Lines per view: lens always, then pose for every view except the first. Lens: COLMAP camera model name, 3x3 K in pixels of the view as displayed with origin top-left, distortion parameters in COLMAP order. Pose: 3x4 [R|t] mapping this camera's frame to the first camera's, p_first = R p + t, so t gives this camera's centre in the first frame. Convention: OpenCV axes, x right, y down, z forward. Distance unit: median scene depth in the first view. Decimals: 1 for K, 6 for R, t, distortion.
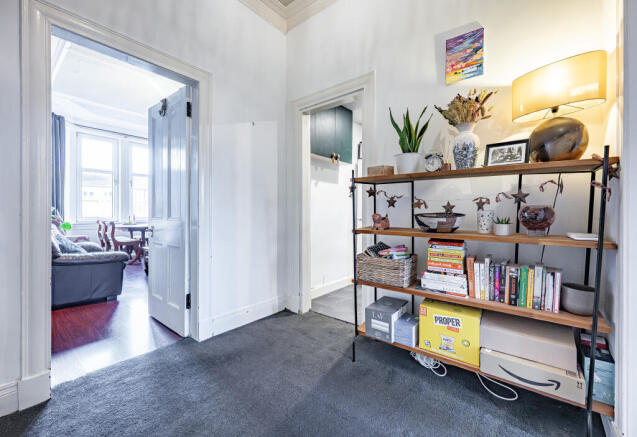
lens RADIAL K [[265.0, 0, 306.8], [0, 265.0, 217.8], [0, 0, 1]] dist [-0.001245, -0.000512]
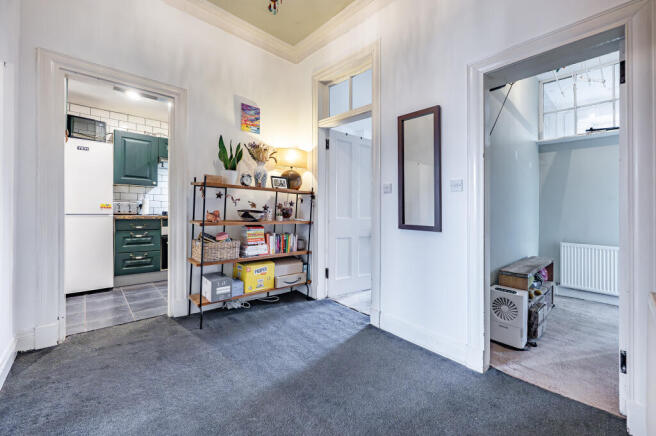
lens RADIAL K [[266.7, 0, 325.2], [0, 266.7, 216.6], [0, 0, 1]] dist [0.000117, 0.000701]
pose [[0.172339, -0.027992, 0.984640, -1.152910], [0.005382, 0.999608, 0.027476, -0.022462], [-0.985023, 0.000564, 0.172422, 0.250154]]
